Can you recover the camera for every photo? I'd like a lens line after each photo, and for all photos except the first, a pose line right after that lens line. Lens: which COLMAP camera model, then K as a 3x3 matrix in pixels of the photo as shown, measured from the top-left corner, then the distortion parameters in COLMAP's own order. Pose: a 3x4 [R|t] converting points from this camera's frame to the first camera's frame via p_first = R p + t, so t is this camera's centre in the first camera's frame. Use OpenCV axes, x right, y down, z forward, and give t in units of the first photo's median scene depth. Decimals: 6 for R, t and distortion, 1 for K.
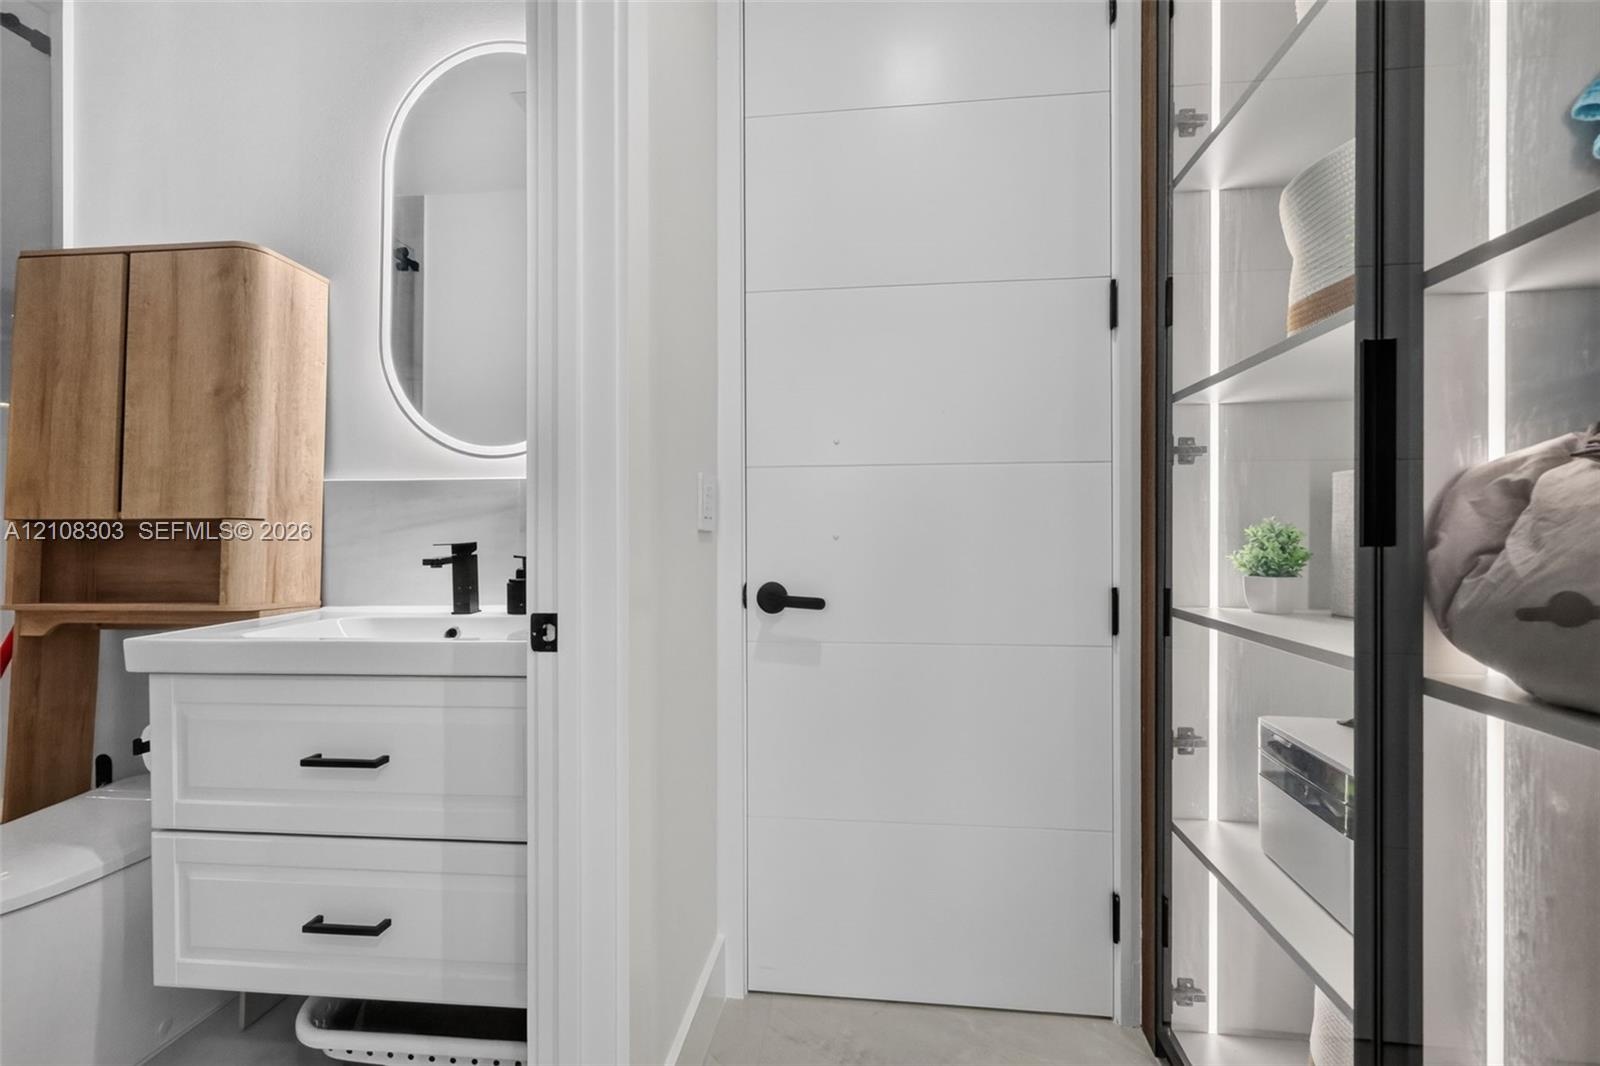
lens RADIAL K [[756.8, 0, 810.5], [0, 756.8, 526.7], [0, 0, 1]] dist [0.001646, -0.002065]
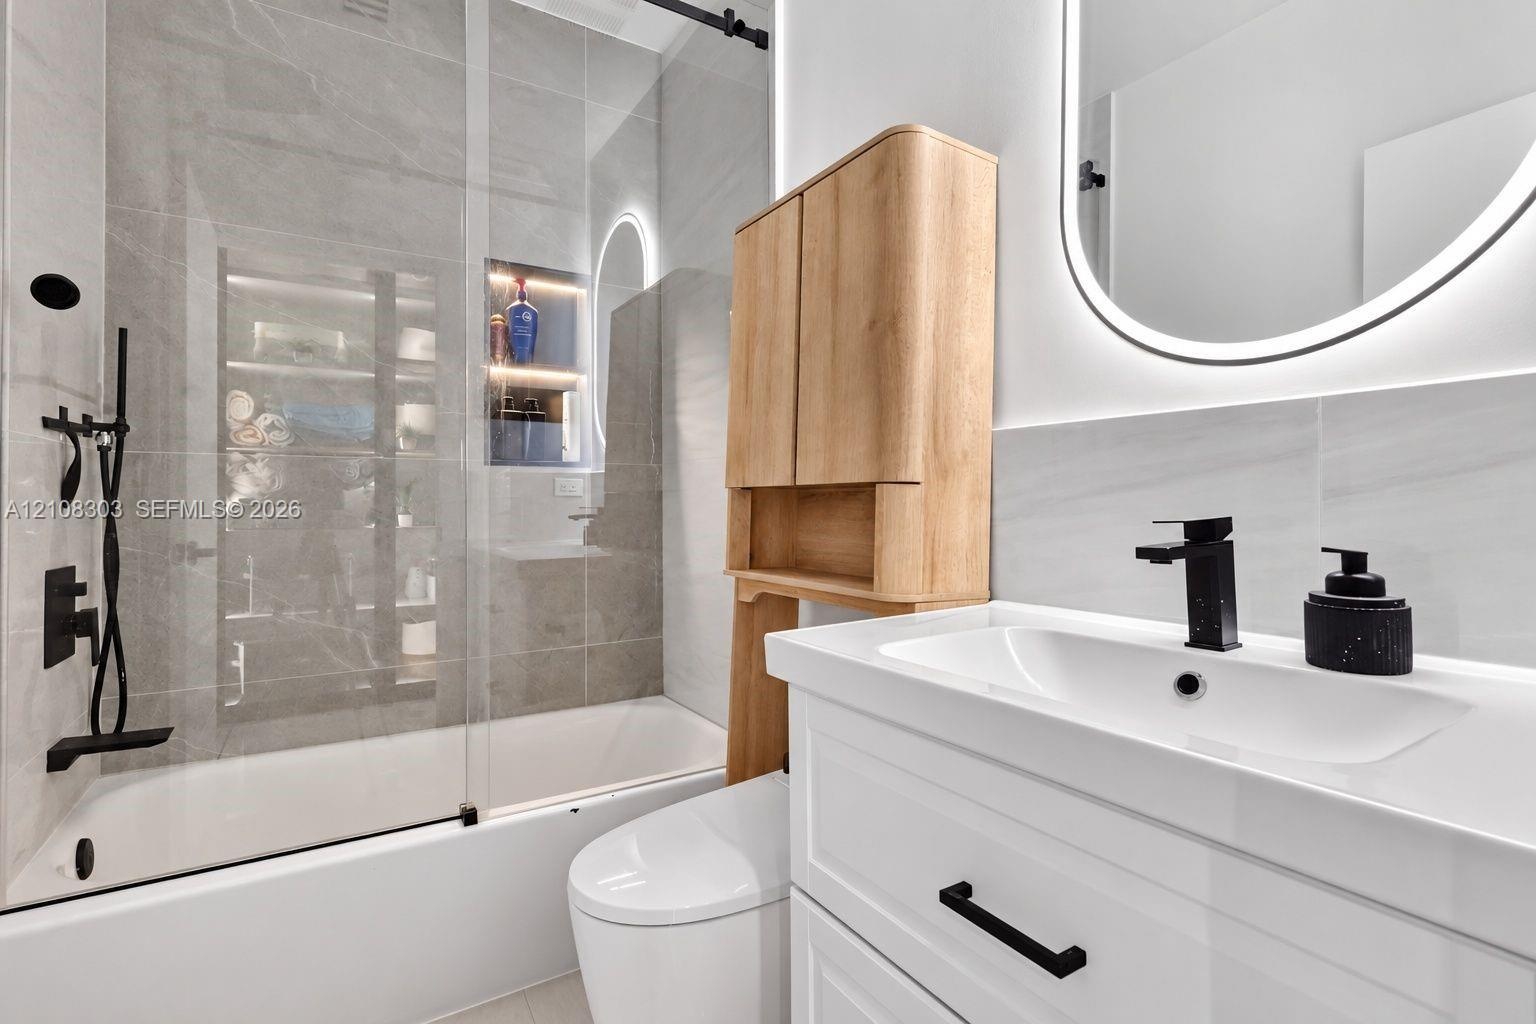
lens RADIAL K [[726.6, 0, 772.1], [0, 726.6, 506.6], [0, 0, 1]] dist [0.001646, -0.002065]
pose [[0.623512, 0.003980, -0.781804, -0.240963], [0.010485, 0.999855, 0.013453, 0.002673], [0.781743, -0.016585, 0.623380, 0.422870]]
